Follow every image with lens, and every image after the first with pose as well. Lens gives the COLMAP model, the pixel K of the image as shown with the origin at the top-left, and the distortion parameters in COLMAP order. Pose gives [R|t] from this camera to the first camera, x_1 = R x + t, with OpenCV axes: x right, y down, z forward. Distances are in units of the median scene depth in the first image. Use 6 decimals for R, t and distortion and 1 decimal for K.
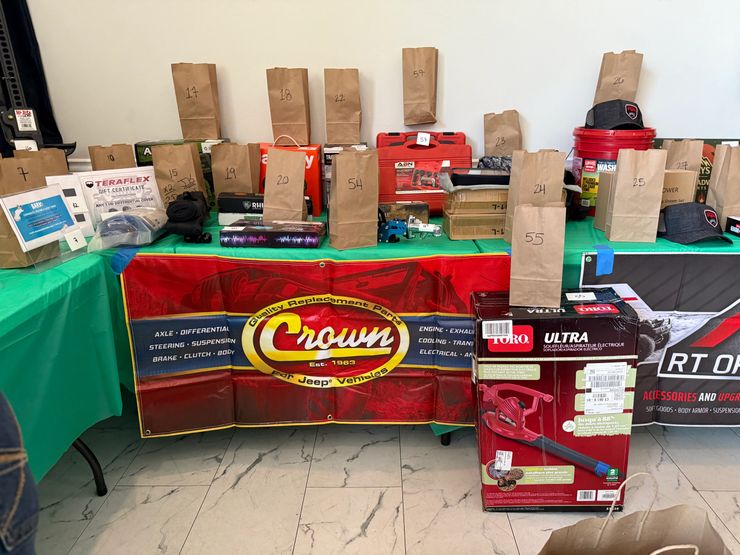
lens RADIAL K [[518.4, 0, 367.7], [0, 518.4, 277.6], [0, 0, 1]] dist [0.039378, -0.050495]
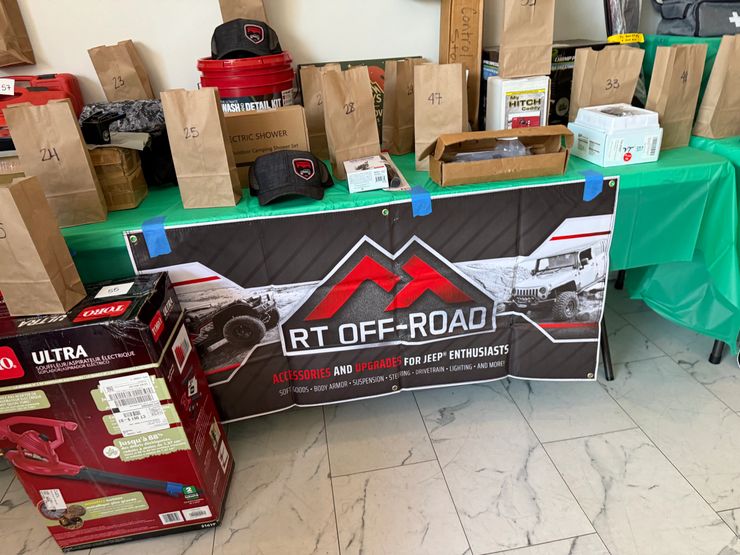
lens RADIAL K [[518.4, 0, 367.2], [0, 518.4, 275.6], [0, 0, 1]] dist [0.039378, -0.050495]
pose [[0.983101, -0.127187, 0.131666, 0.670201], [0.109025, 0.984552, 0.137008, -0.051003], [-0.147057, -0.120338, 0.981780, 0.168244]]
